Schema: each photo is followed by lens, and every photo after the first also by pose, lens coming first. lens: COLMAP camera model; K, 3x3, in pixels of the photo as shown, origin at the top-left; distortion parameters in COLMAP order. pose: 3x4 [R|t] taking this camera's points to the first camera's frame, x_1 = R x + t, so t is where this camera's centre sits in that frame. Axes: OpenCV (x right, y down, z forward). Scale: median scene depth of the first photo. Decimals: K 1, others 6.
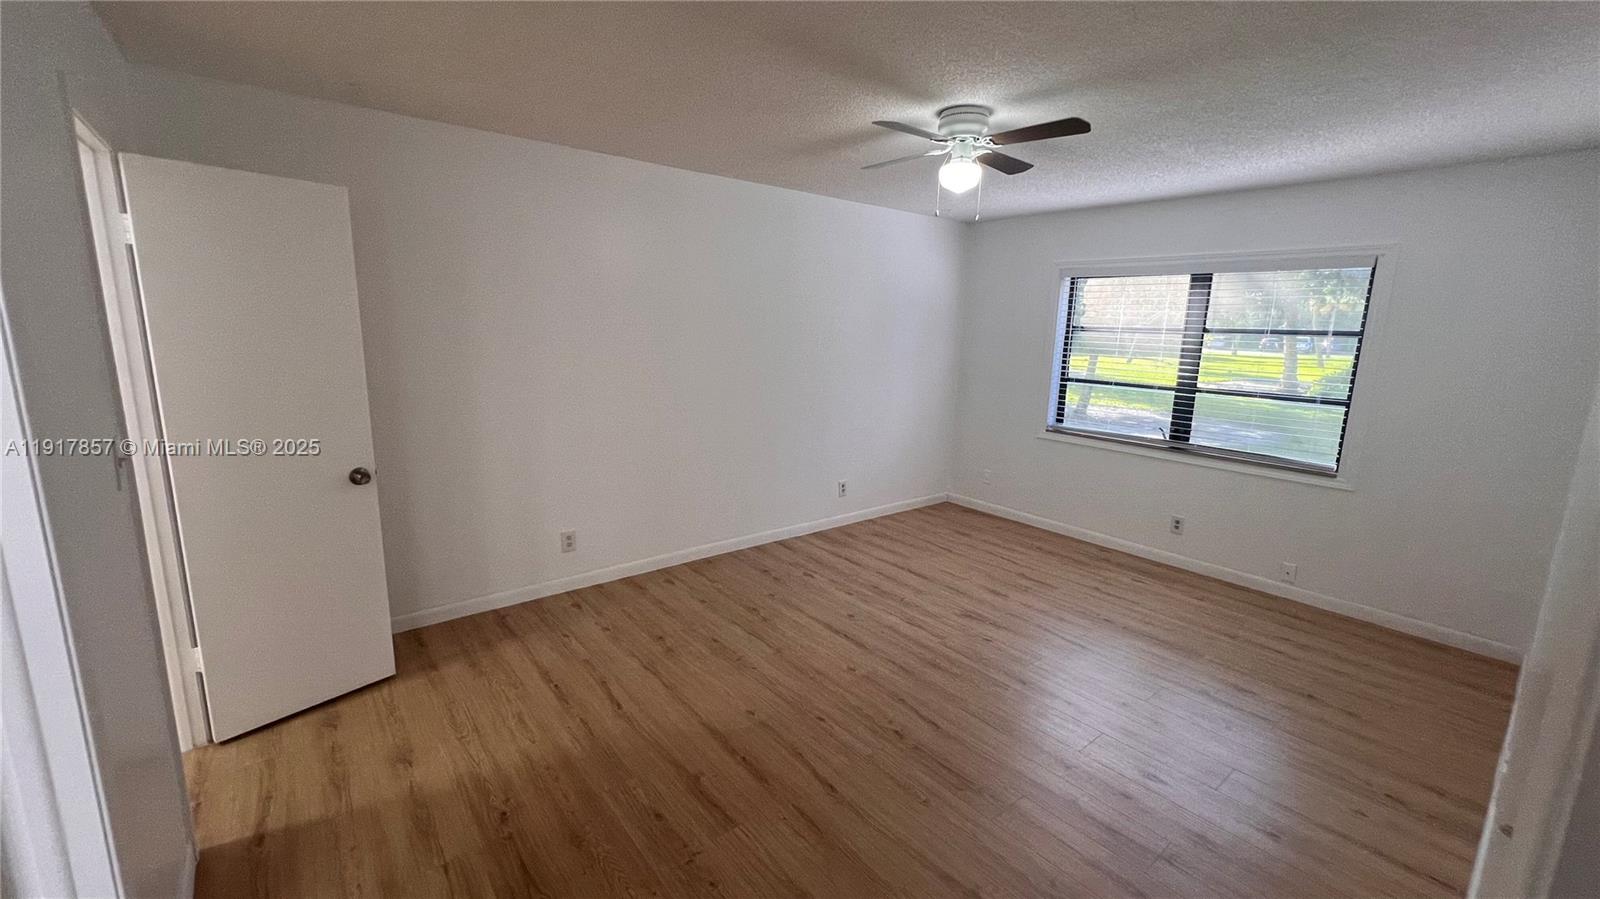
lens RADIAL K [[644.4, 0, 792.2], [0, 644.4, 442.8], [0, 0, 1]] dist [0.000609, 0.000162]
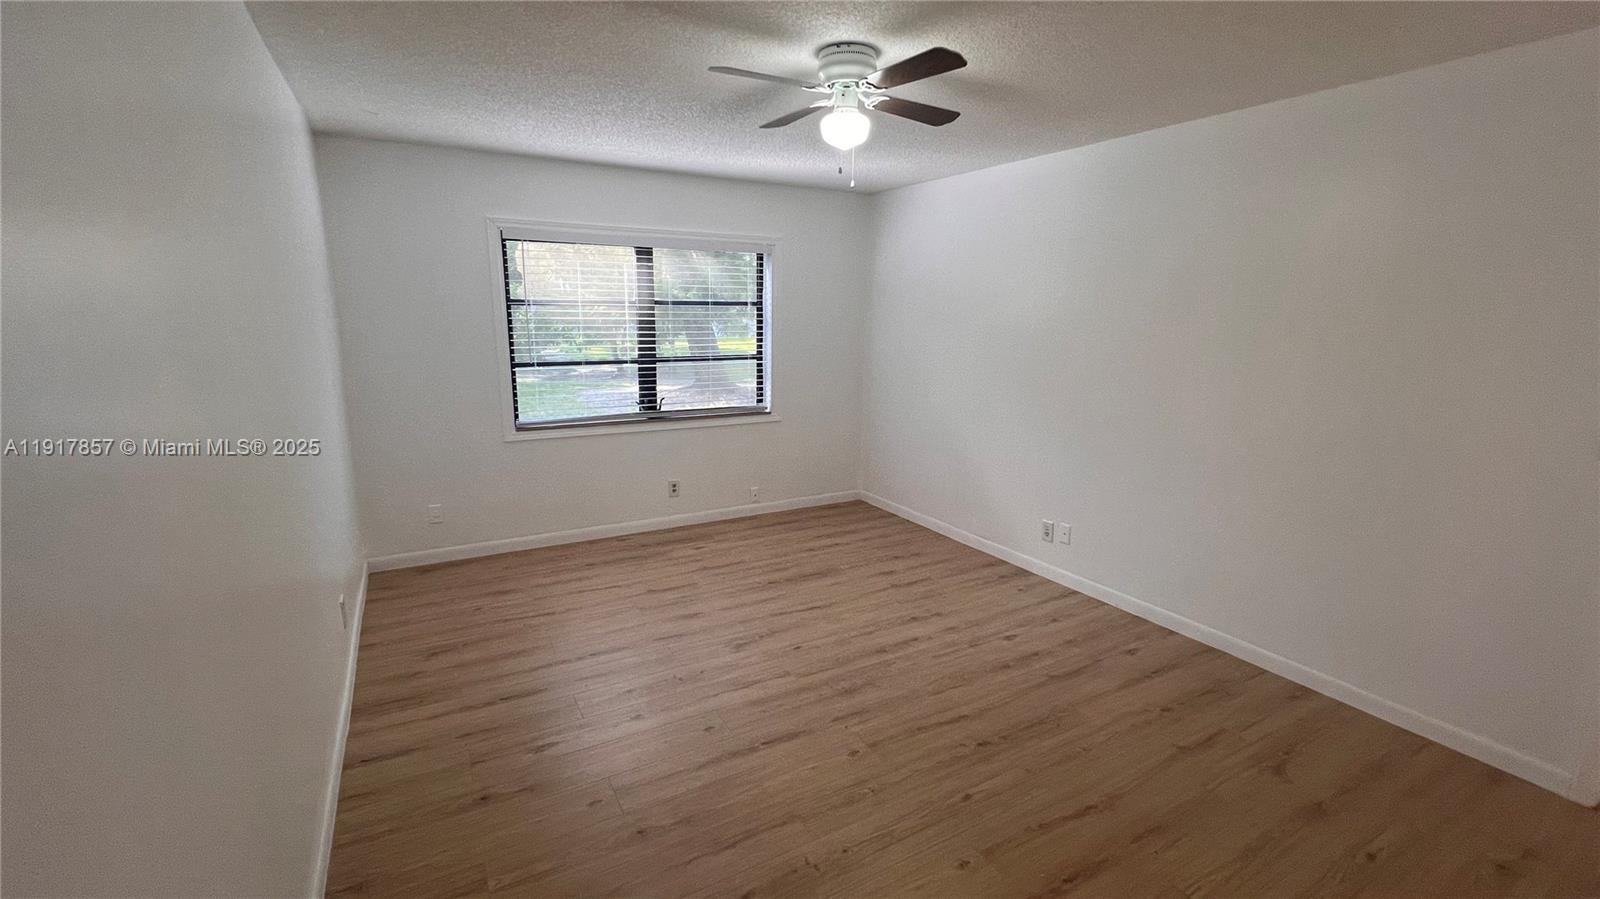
lens RADIAL K [[679.8, 0, 795.3], [0, 679.8, 444.7], [0, 0, 1]] dist [-0.000840, -0.000196]
pose [[0.164748, -0.222692, 0.960868, -0.457341], [0.174552, 0.965385, 0.193811, -0.132264], [-0.970768, 0.135791, 0.197917, 0.622814]]
